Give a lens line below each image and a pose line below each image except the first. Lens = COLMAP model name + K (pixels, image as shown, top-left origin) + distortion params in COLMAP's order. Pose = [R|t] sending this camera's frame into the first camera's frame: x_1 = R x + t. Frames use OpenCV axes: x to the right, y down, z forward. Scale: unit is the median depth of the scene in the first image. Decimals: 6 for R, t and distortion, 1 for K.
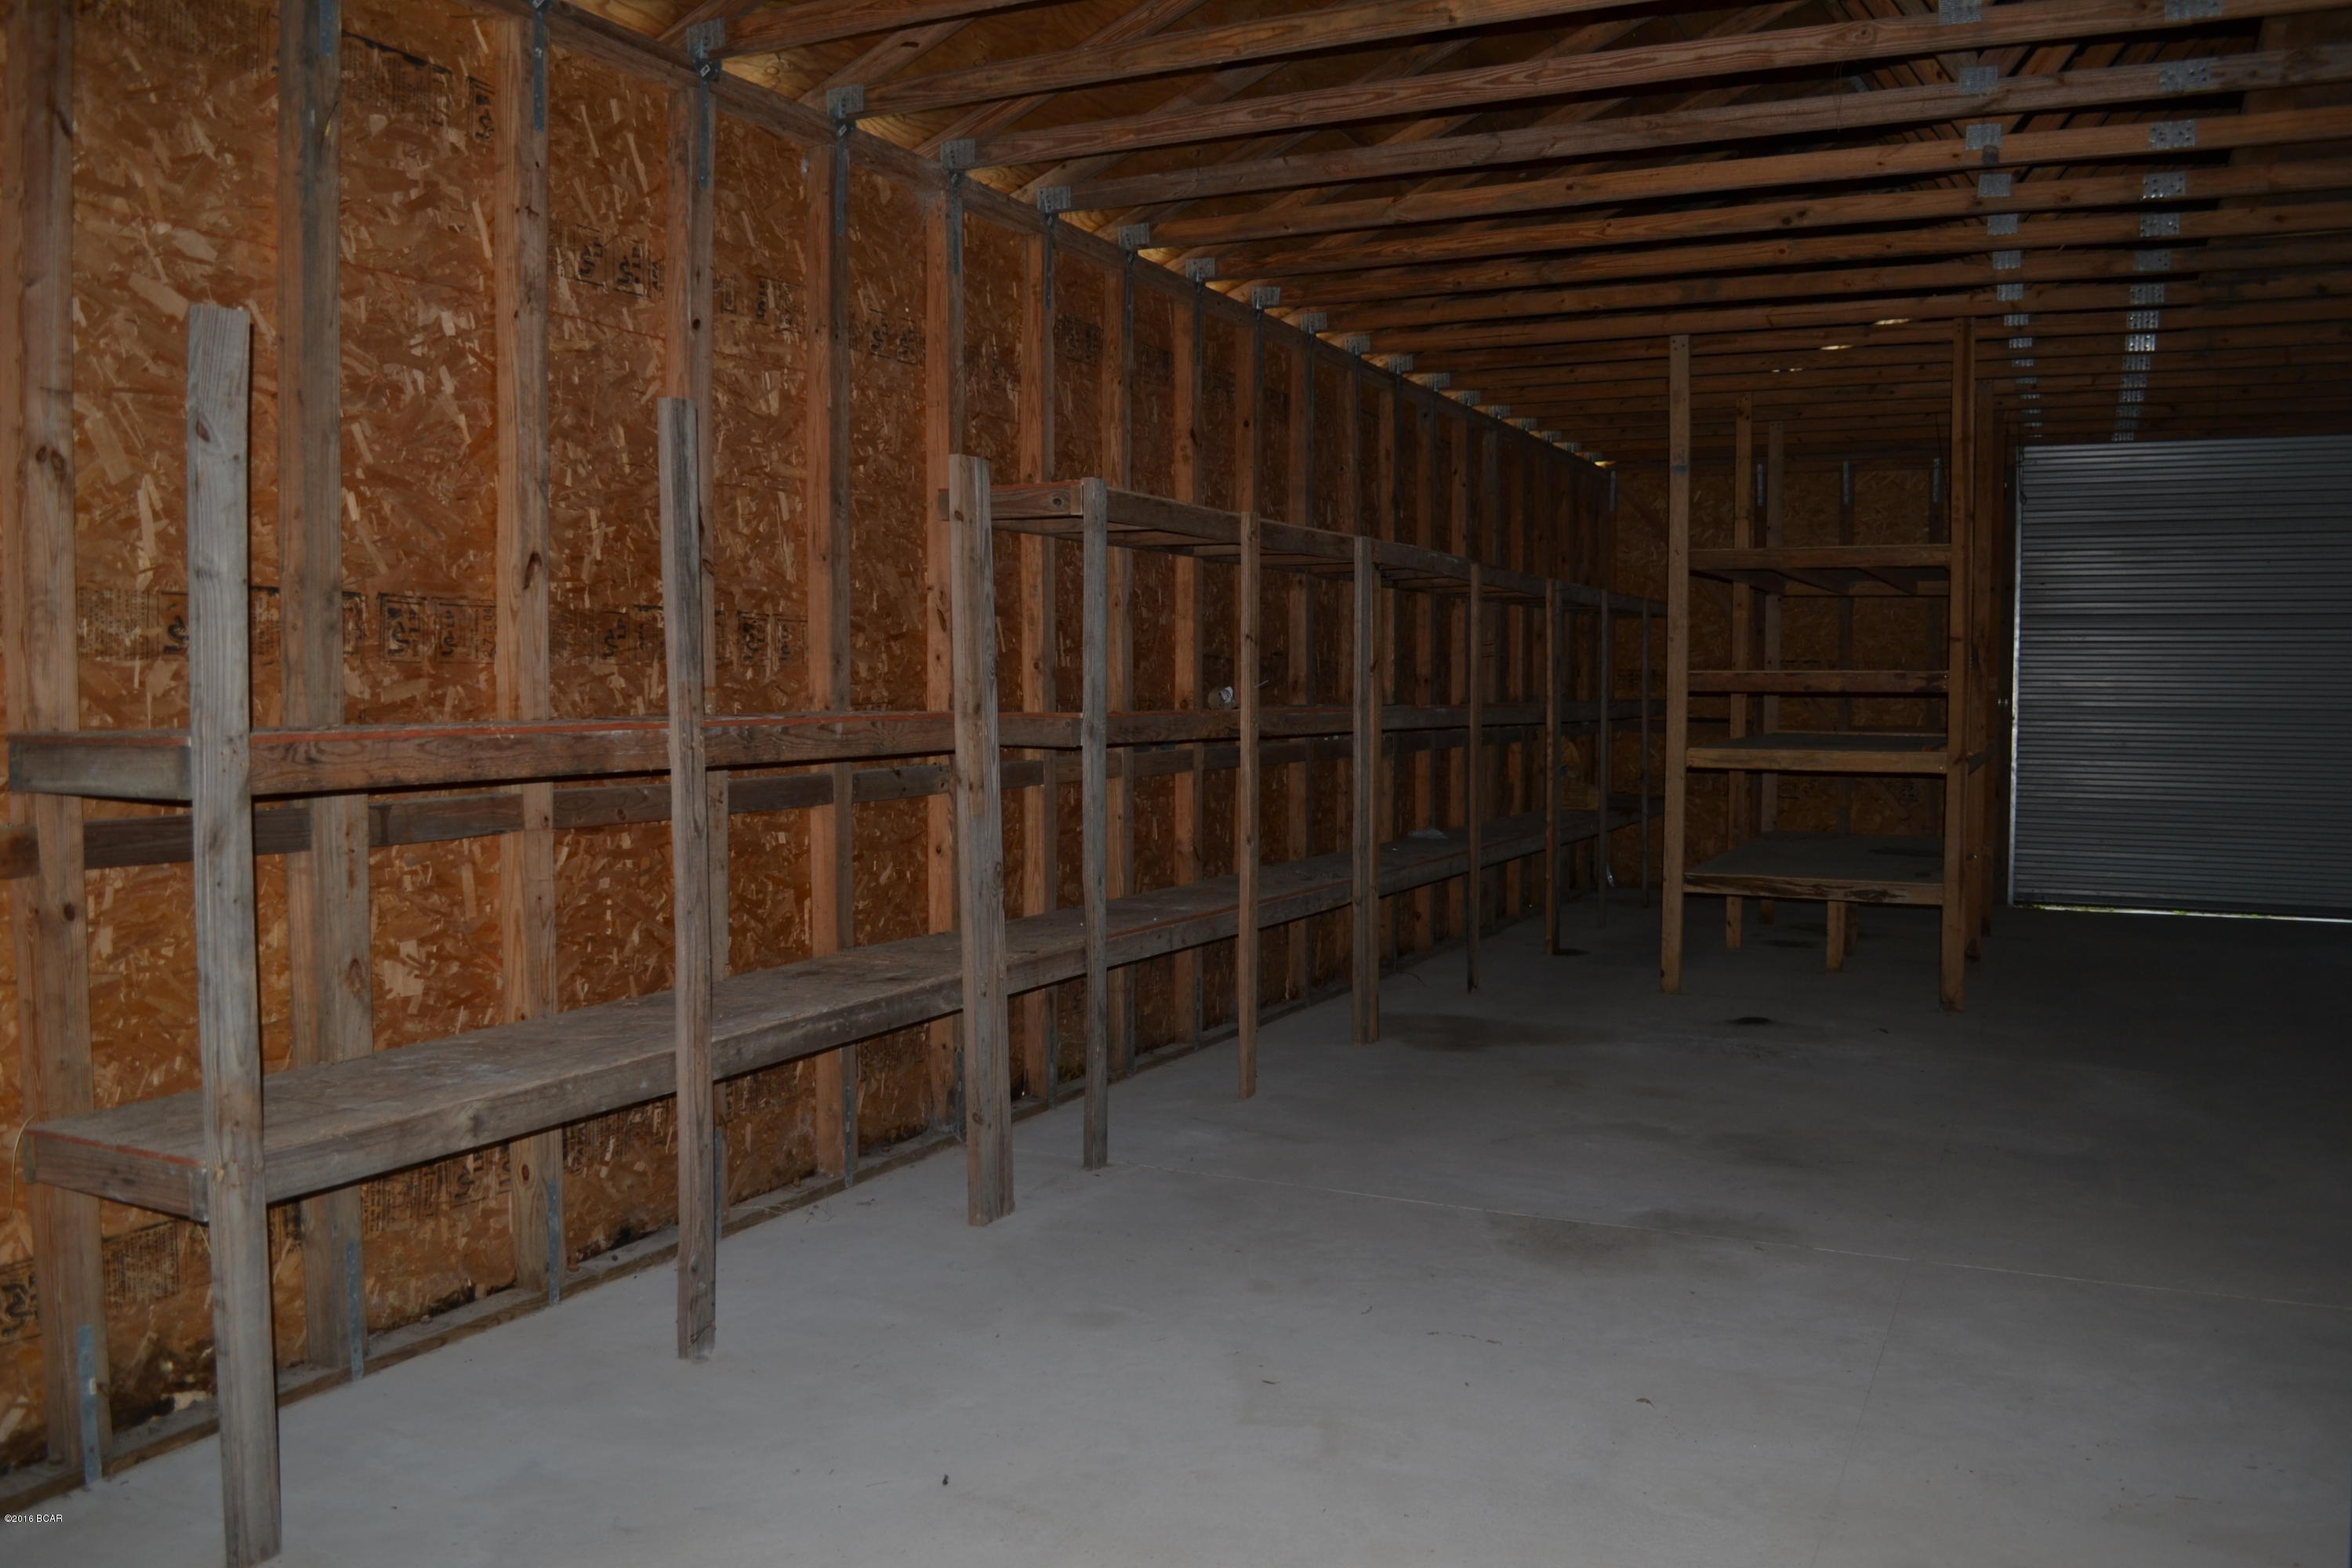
lens RADIAL K [[1873.6, 0, 1180.2], [0, 1873.6, 781.3], [0, 0, 1]] dist [-0.078598, 0.001816]
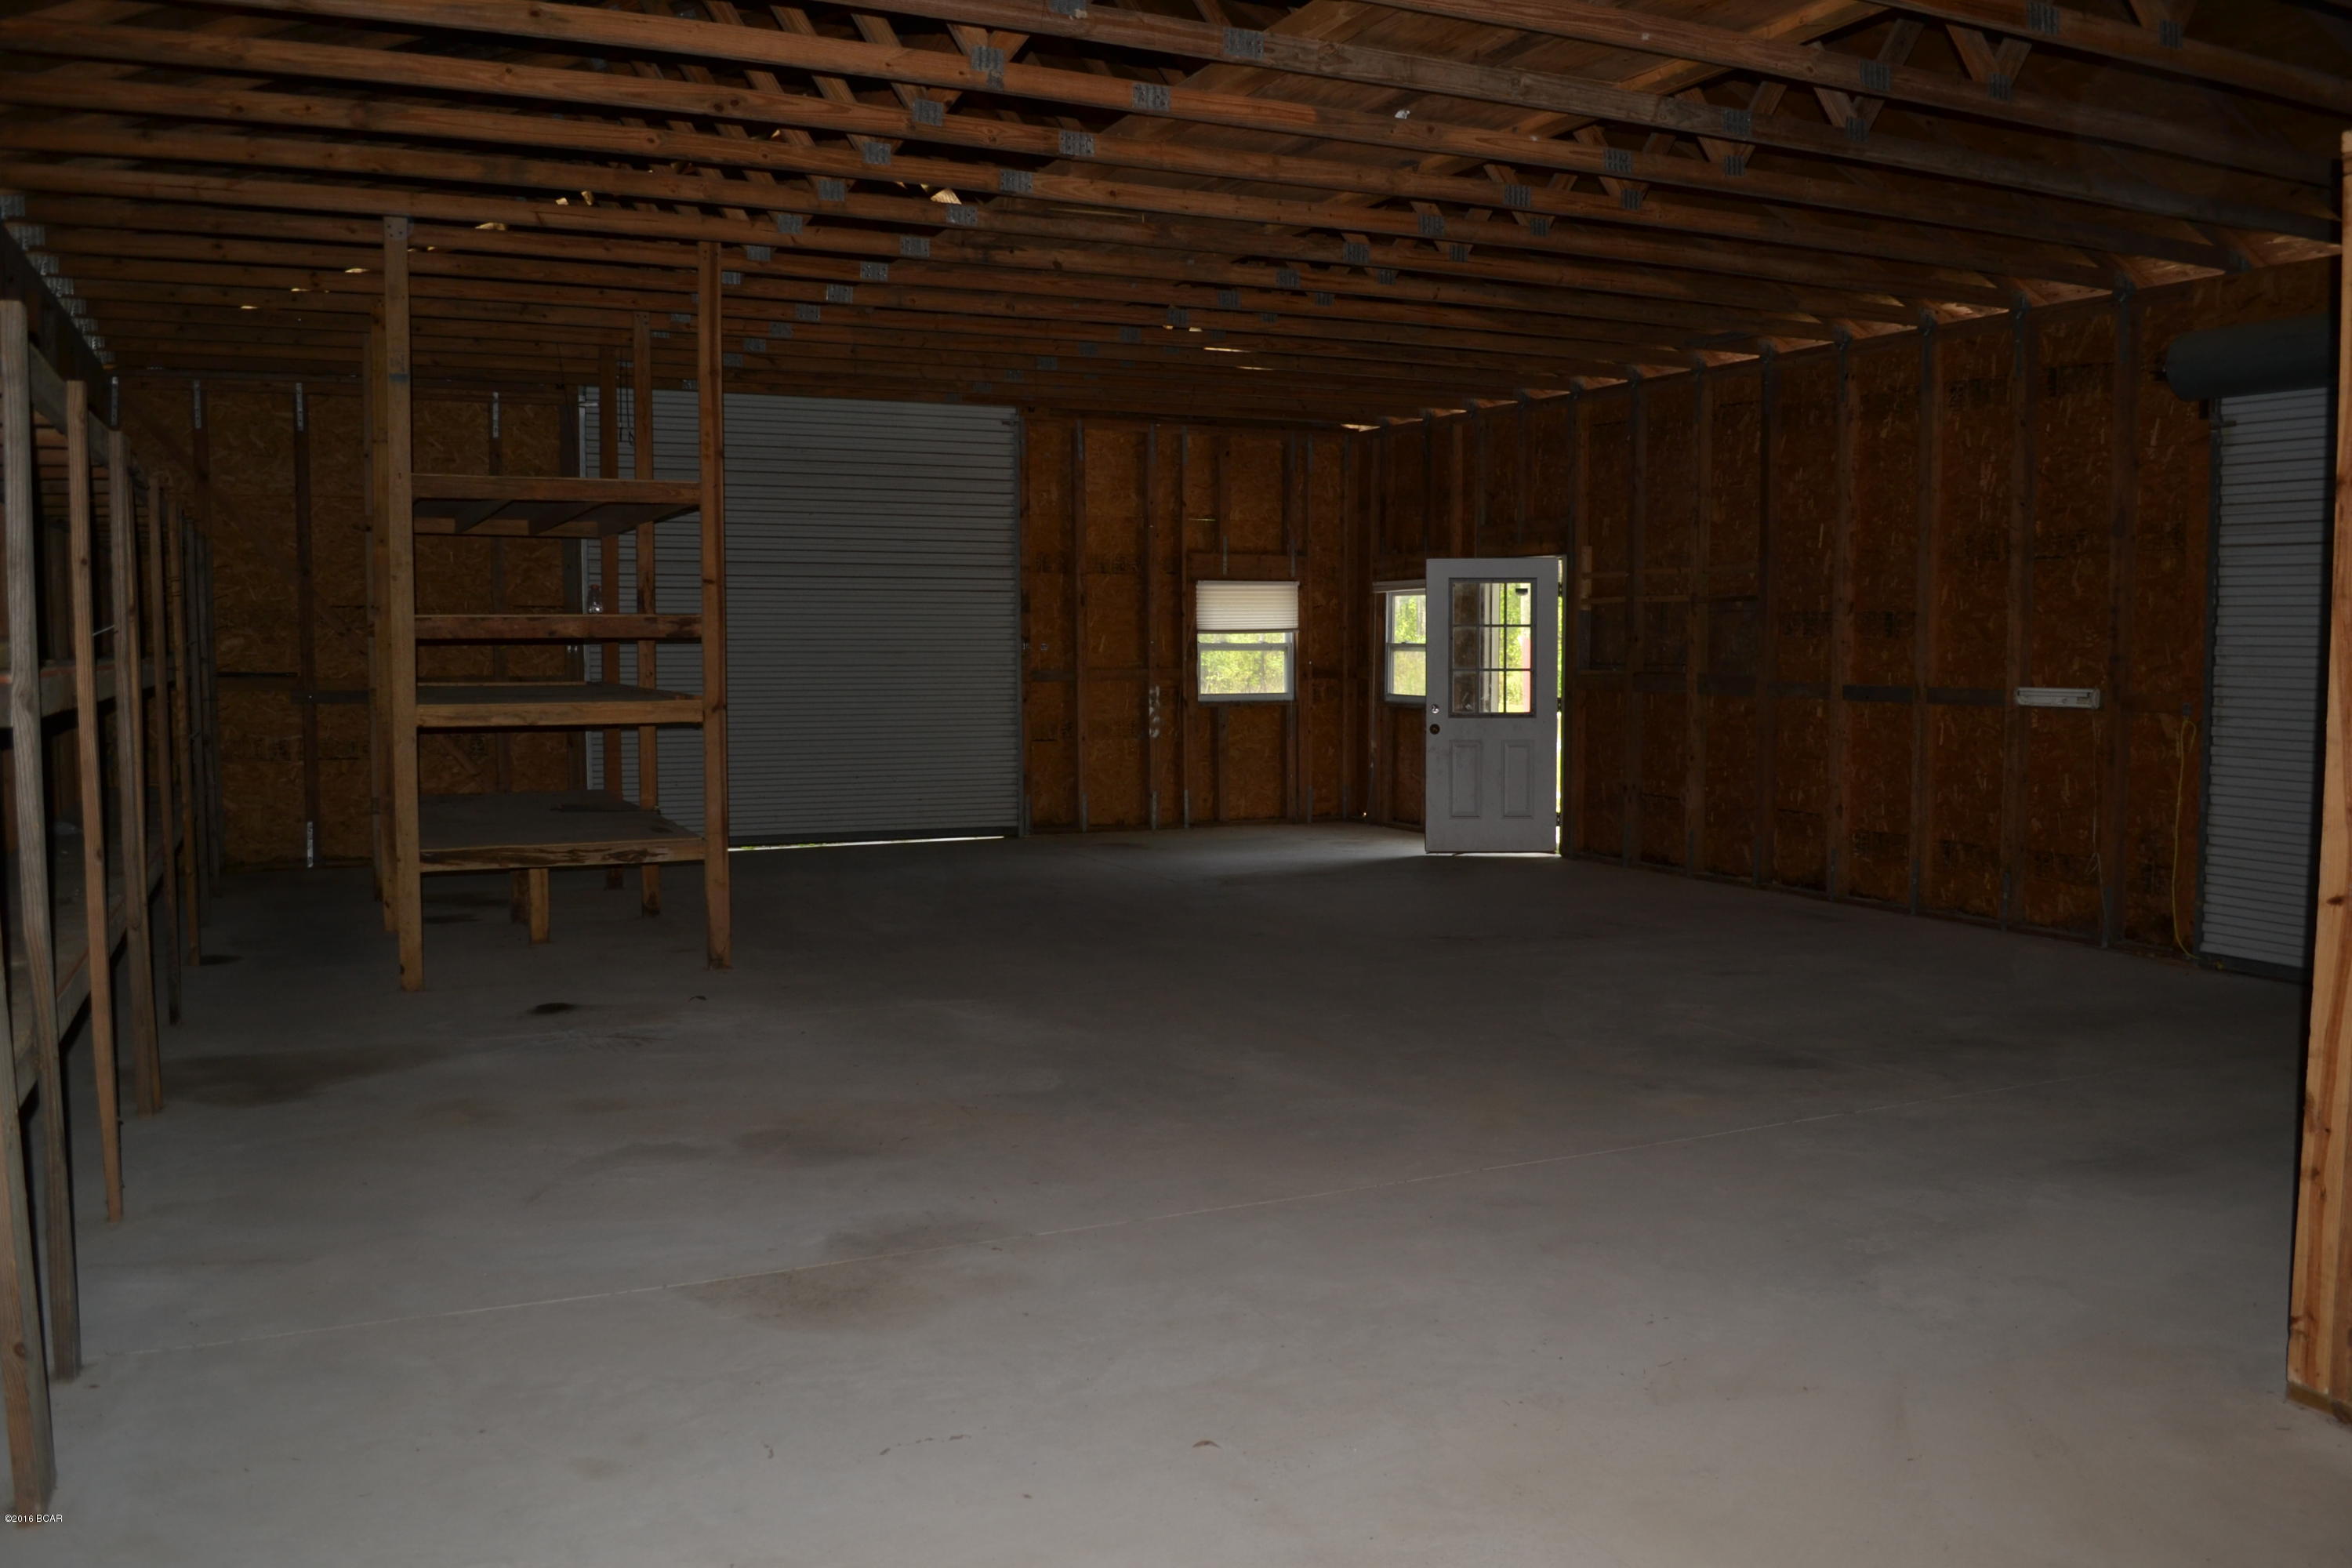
lens RADIAL K [[1873.6, 0, 1176.5], [0, 1873.6, 787.7], [0, 0, 1]] dist [-0.078598, 0.001816]
pose [[0.624498, -0.064475, 0.778360, -0.182799], [0.040854, 0.997919, 0.049884, -0.008419], [-0.779957, 0.000647, 0.625833, 0.199426]]
